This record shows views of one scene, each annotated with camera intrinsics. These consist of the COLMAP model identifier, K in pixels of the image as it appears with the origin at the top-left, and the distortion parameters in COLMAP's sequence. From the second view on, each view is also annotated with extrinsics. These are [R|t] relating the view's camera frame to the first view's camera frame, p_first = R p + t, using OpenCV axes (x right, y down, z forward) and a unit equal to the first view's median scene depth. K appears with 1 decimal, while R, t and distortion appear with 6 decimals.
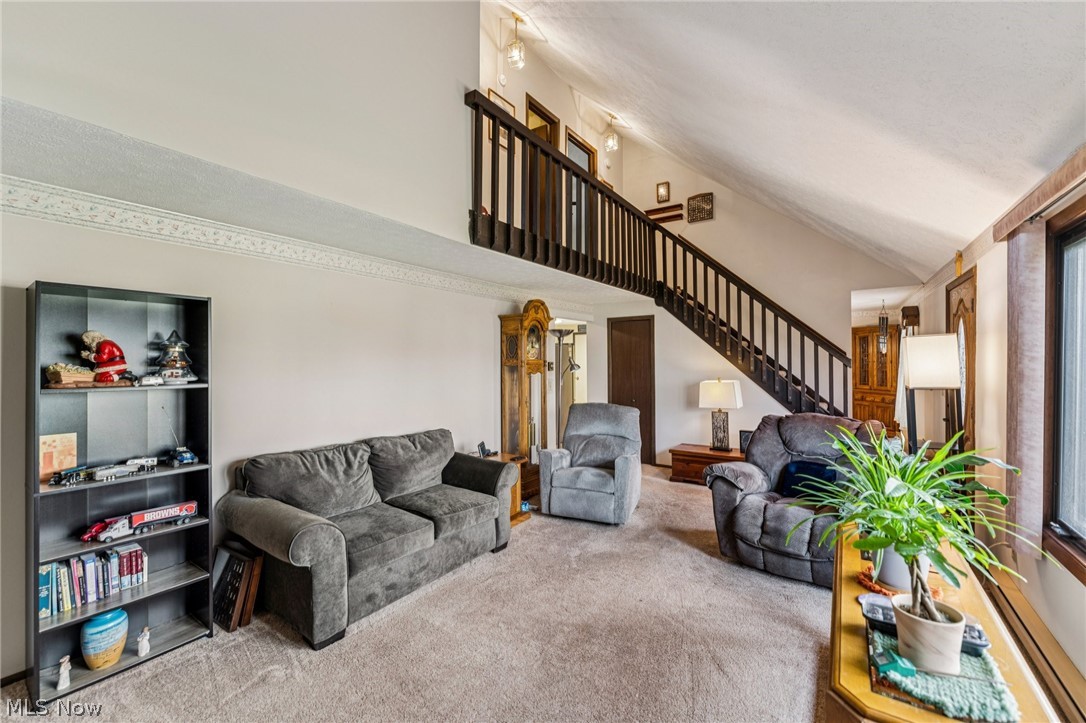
lens RADIAL K [[434.3, 0, 544.4], [0, 434.3, 359.4], [0, 0, 1]] dist [-0.002830, 0.000215]
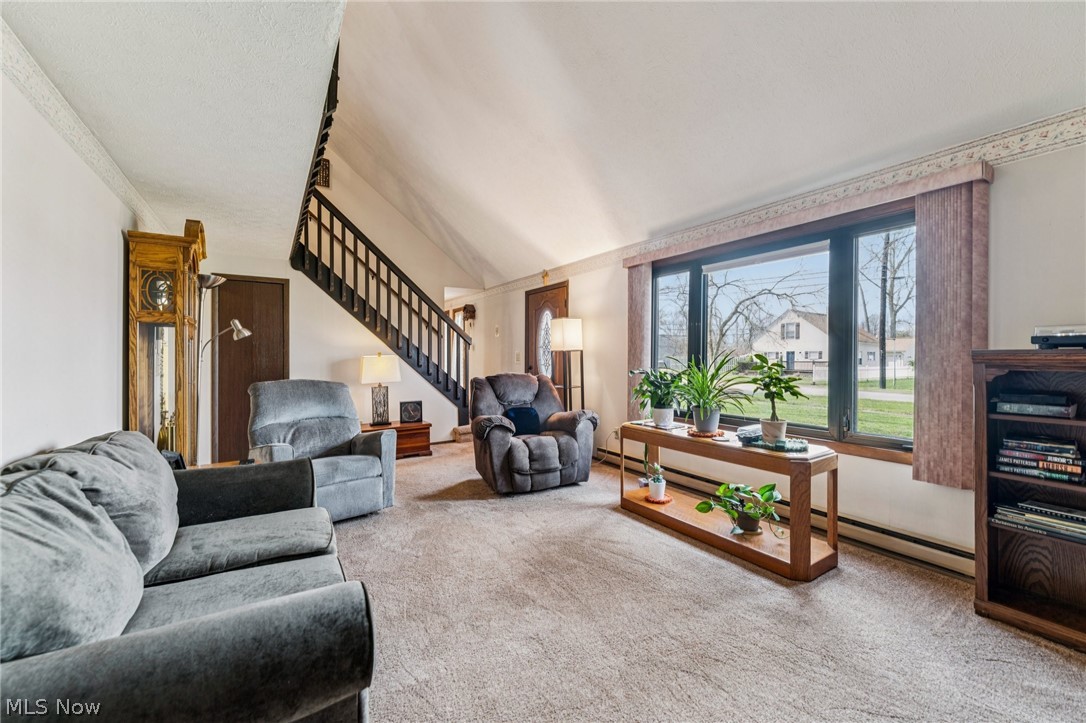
lens RADIAL K [[434.3, 0, 540.0], [0, 434.3, 355.9], [0, 0, 1]] dist [-0.002830, 0.000215]
pose [[0.384696, 0.009880, 0.922990, -0.576821], [-0.003596, 0.999951, -0.009204, 0.087894], [-0.923036, 0.000221, 0.384713, 0.419601]]
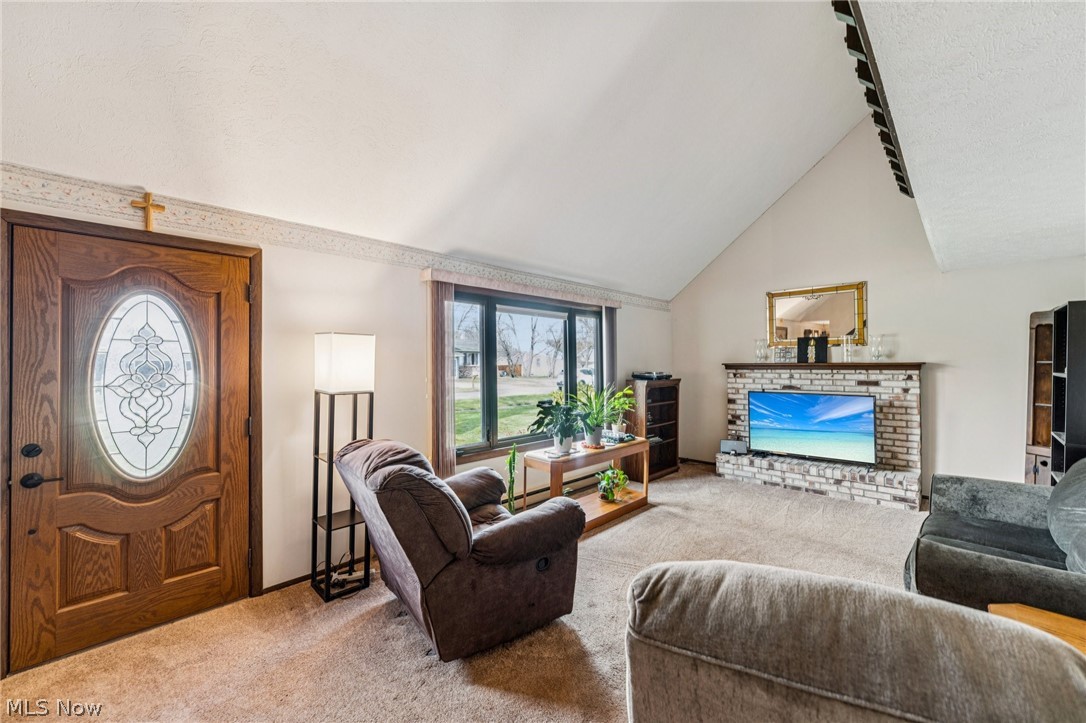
lens RADIAL K [[434.3, 0, 545.7], [0, 434.3, 357.7], [0, 0, 1]] dist [-0.002830, 0.000215]
pose [[-0.987450, 0.011078, 0.157544, 0.292828], [0.009117, 0.999872, -0.013166, 0.008976], [-0.157670, -0.011565, -0.987424, 1.642810]]
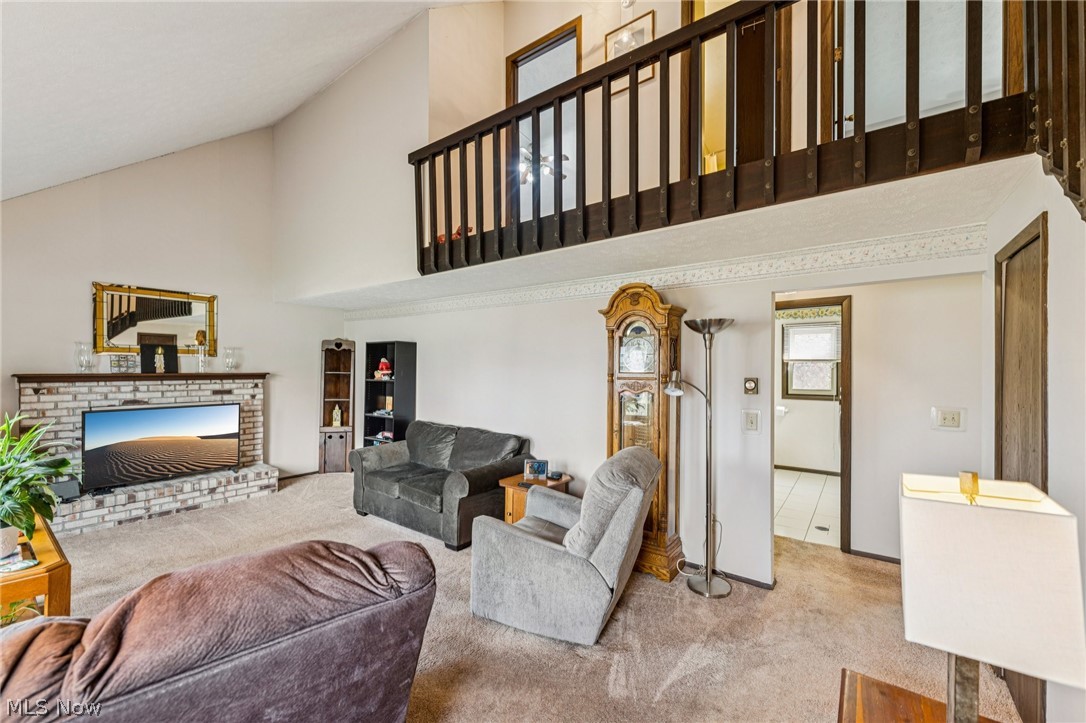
lens RADIAL K [[434.3, 0, 536.8], [0, 434.3, 362.2], [0, 0, 1]] dist [-0.002830, 0.000215]
pose [[-0.043570, -0.010610, -0.998994, 0.939260], [-0.005911, 0.999929, -0.010362, -0.011810], [0.999033, 0.005454, -0.043629, 1.248764]]
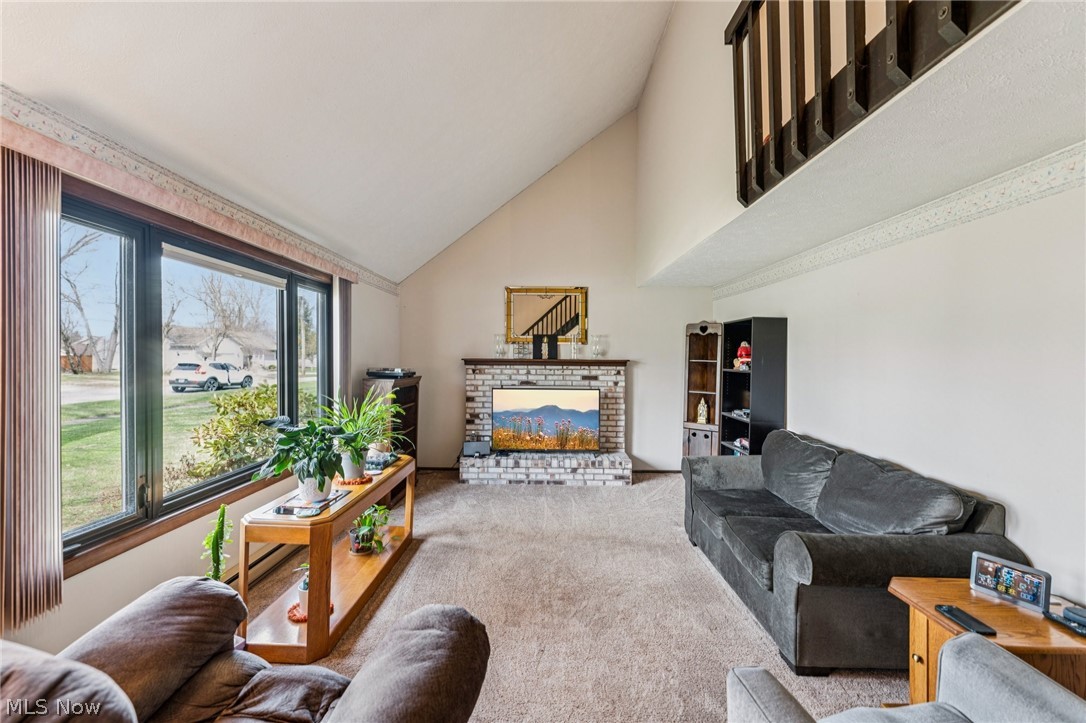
lens RADIAL K [[434.3, 0, 541.5], [0, 434.3, 358.1], [0, 0, 1]] dist [-0.002830, 0.000215]
pose [[-0.828938, -0.003582, -0.559328, 0.513902], [-0.006740, 0.999971, 0.003584, 0.006518], [0.559299, 0.006741, -0.828938, 1.304244]]
